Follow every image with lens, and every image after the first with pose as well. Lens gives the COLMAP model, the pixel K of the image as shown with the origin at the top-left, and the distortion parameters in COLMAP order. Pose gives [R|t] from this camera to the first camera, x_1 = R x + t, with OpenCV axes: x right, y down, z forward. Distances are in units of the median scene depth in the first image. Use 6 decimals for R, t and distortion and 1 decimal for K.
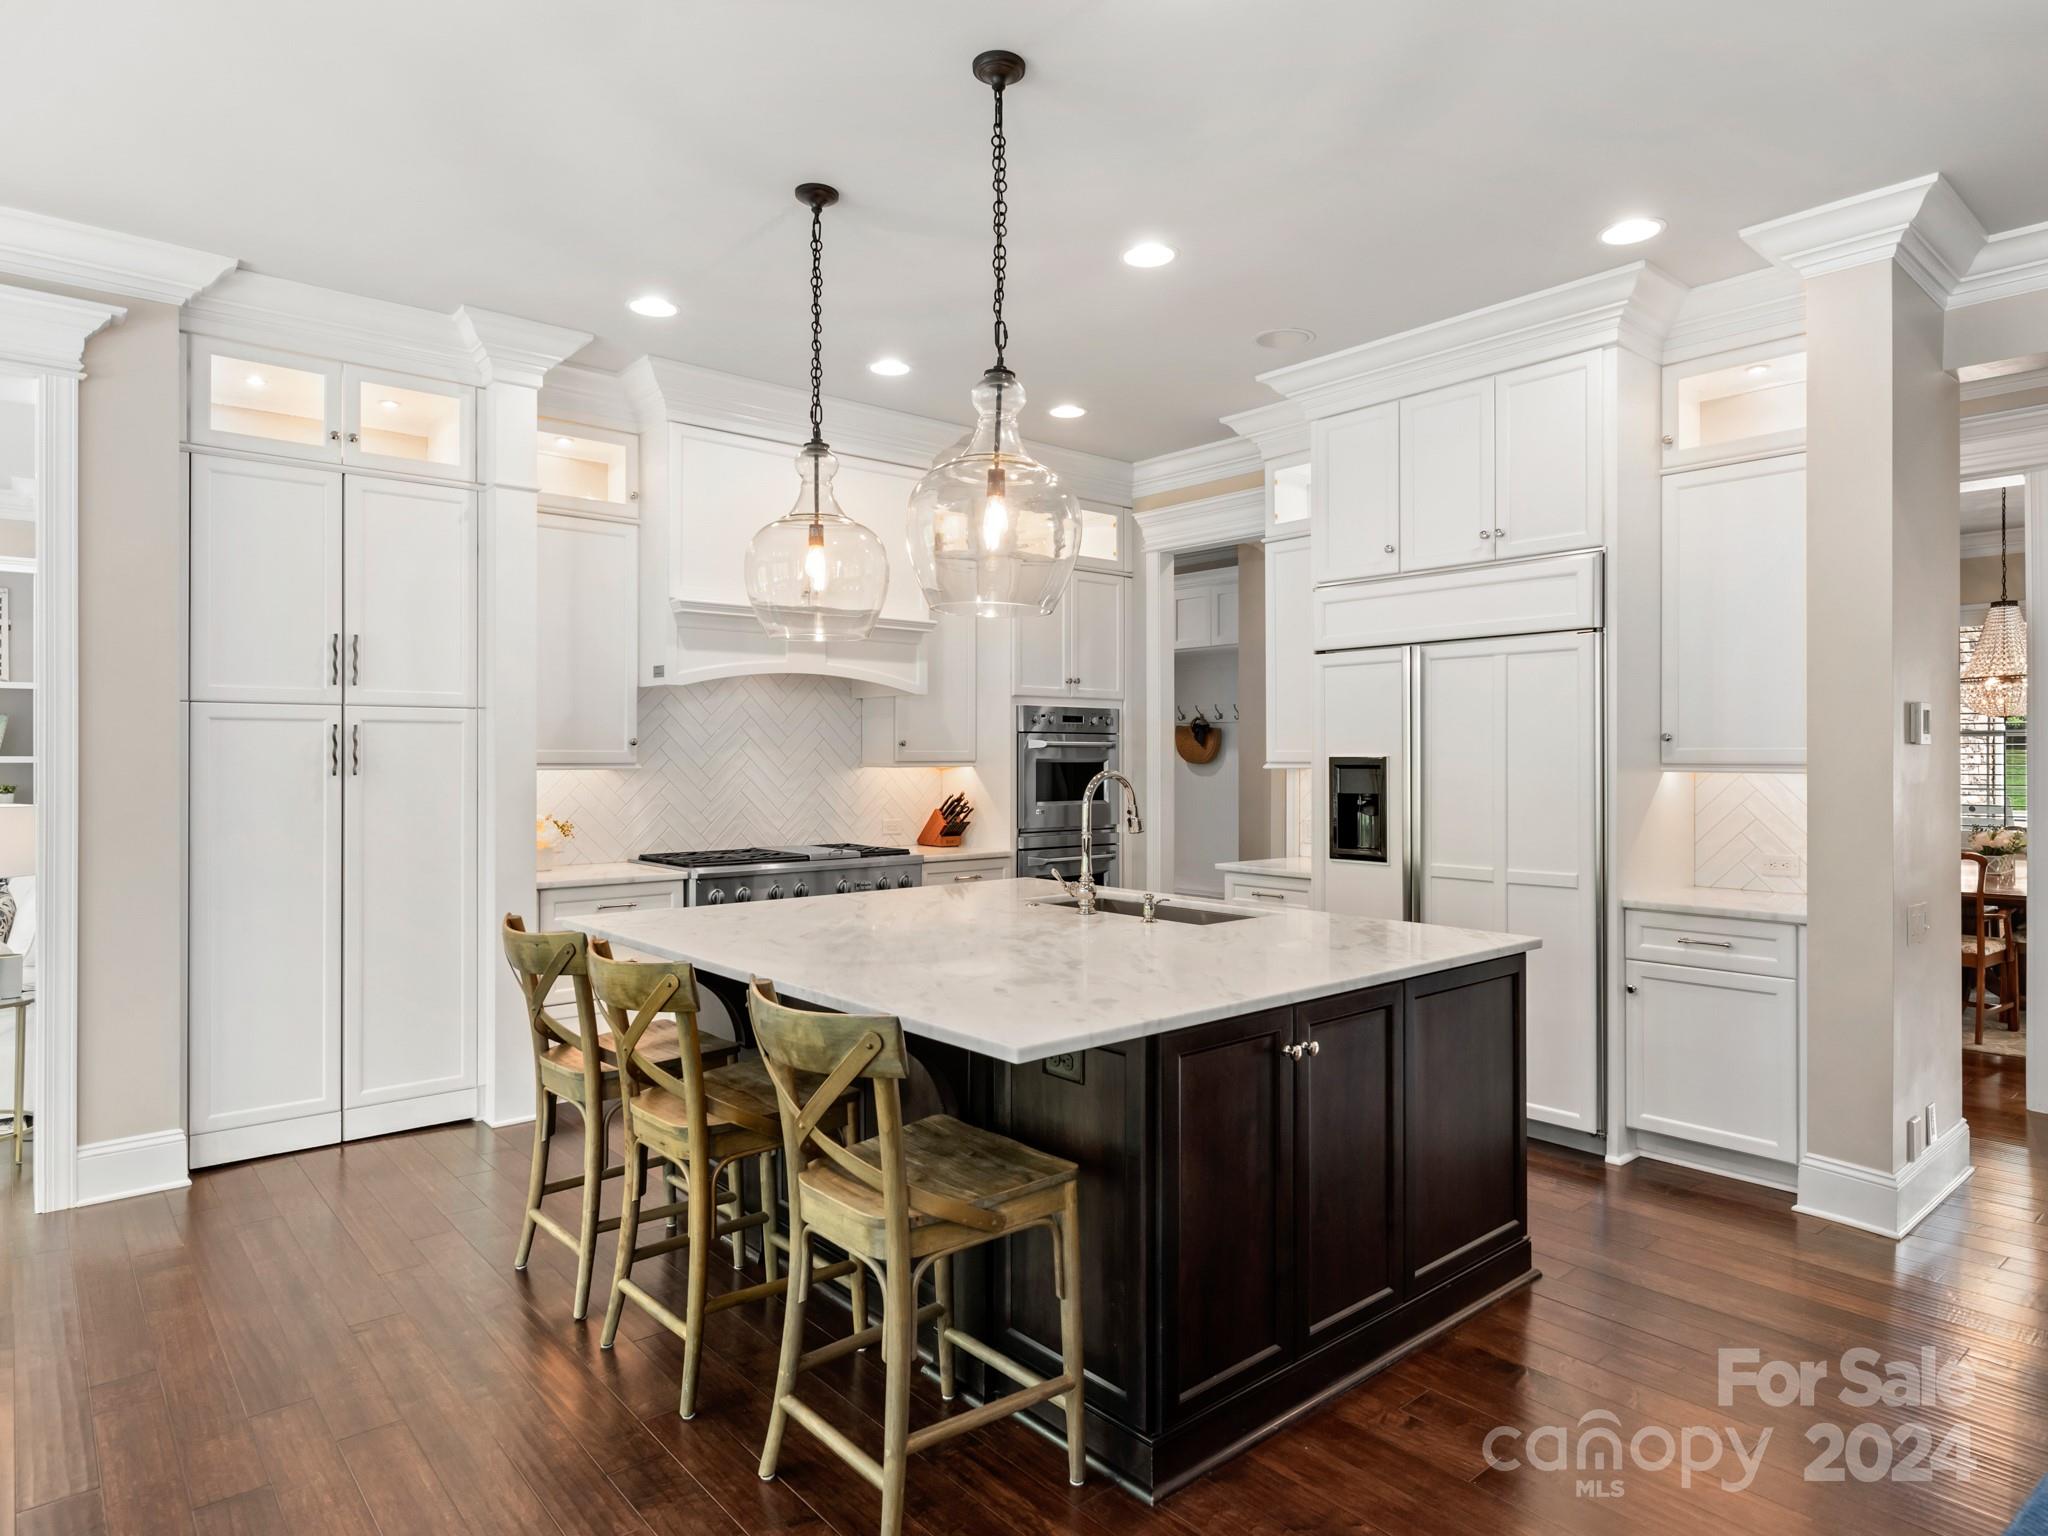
lens RADIAL K [[1212.5, 0, 1021.7], [0, 1212.5, 749.9], [0, 0, 1]] dist [0.014612, -0.002764]
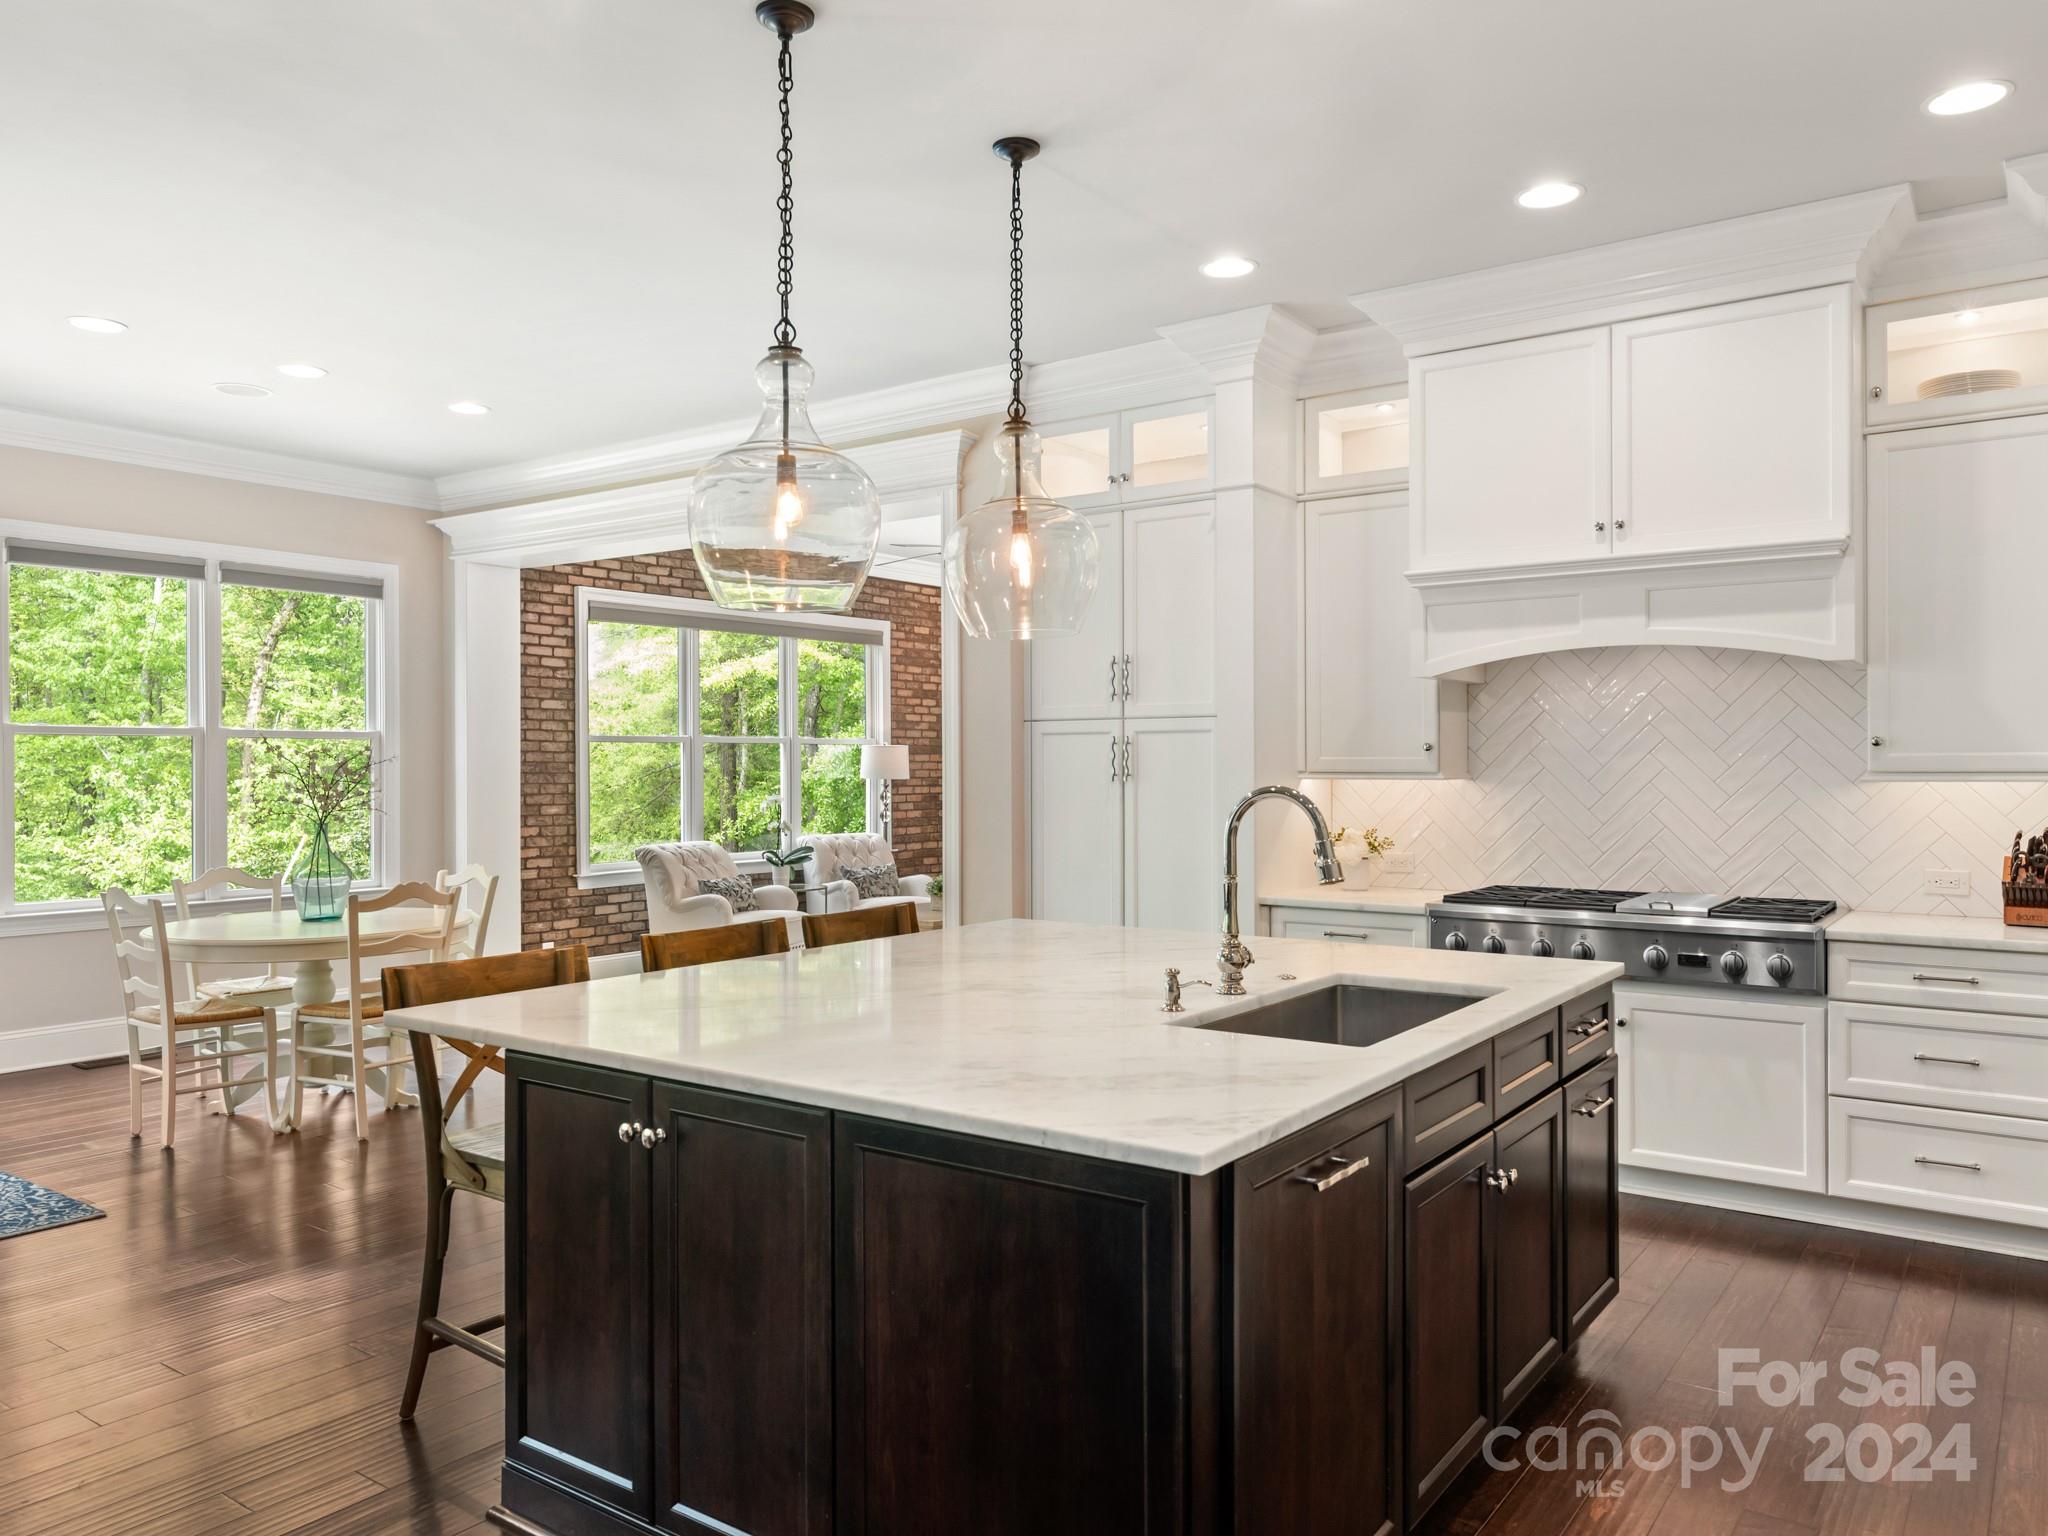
lens RADIAL K [[1449.9, 0, 1033.0], [0, 1449.9, 764.2], [0, 0, 1]] dist [0.005815, -0.000066]
pose [[0.239910, -0.001832, -0.970793, 0.535108], [0.006216, 0.999981, -0.000351, 0.003653], [0.970775, -0.005950, 0.239917, 0.452779]]
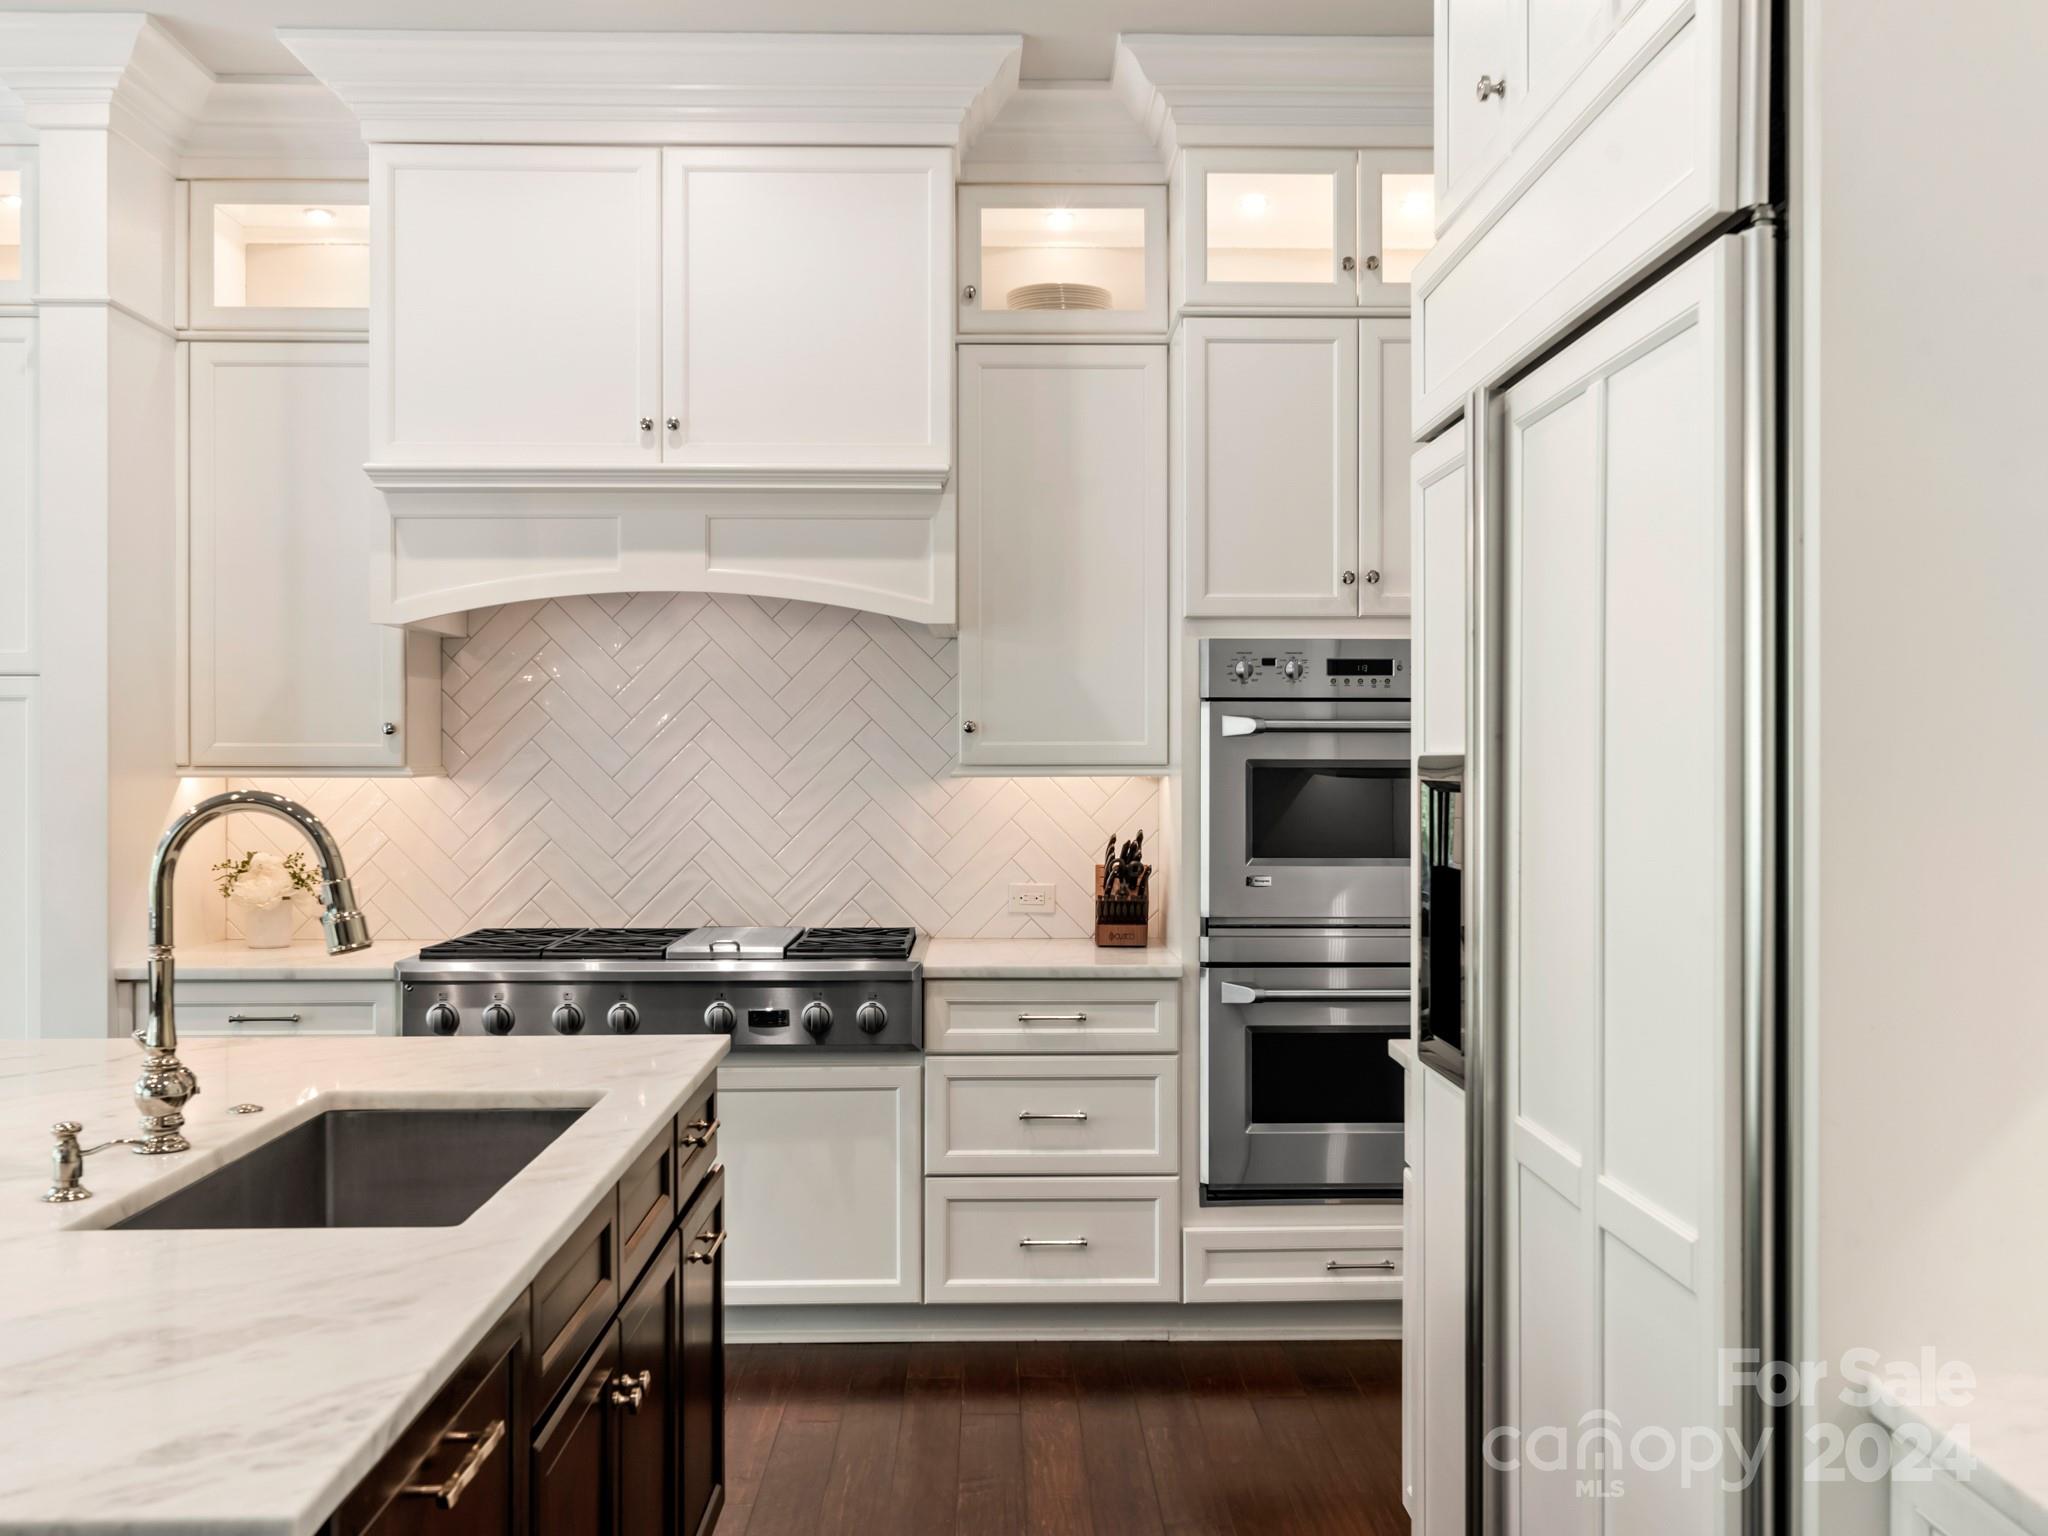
lens RADIAL K [[1940.4, 0, 1032.9], [0, 1940.4, 750.0], [0, 0, 1]] dist [-0.000774, 0.000000]
pose [[0.777103, -0.002025, -0.629370, 0.435510], [0.003292, 0.999994, 0.000847, 0.003254], [0.629365, -0.002730, 0.777105, 0.446959]]
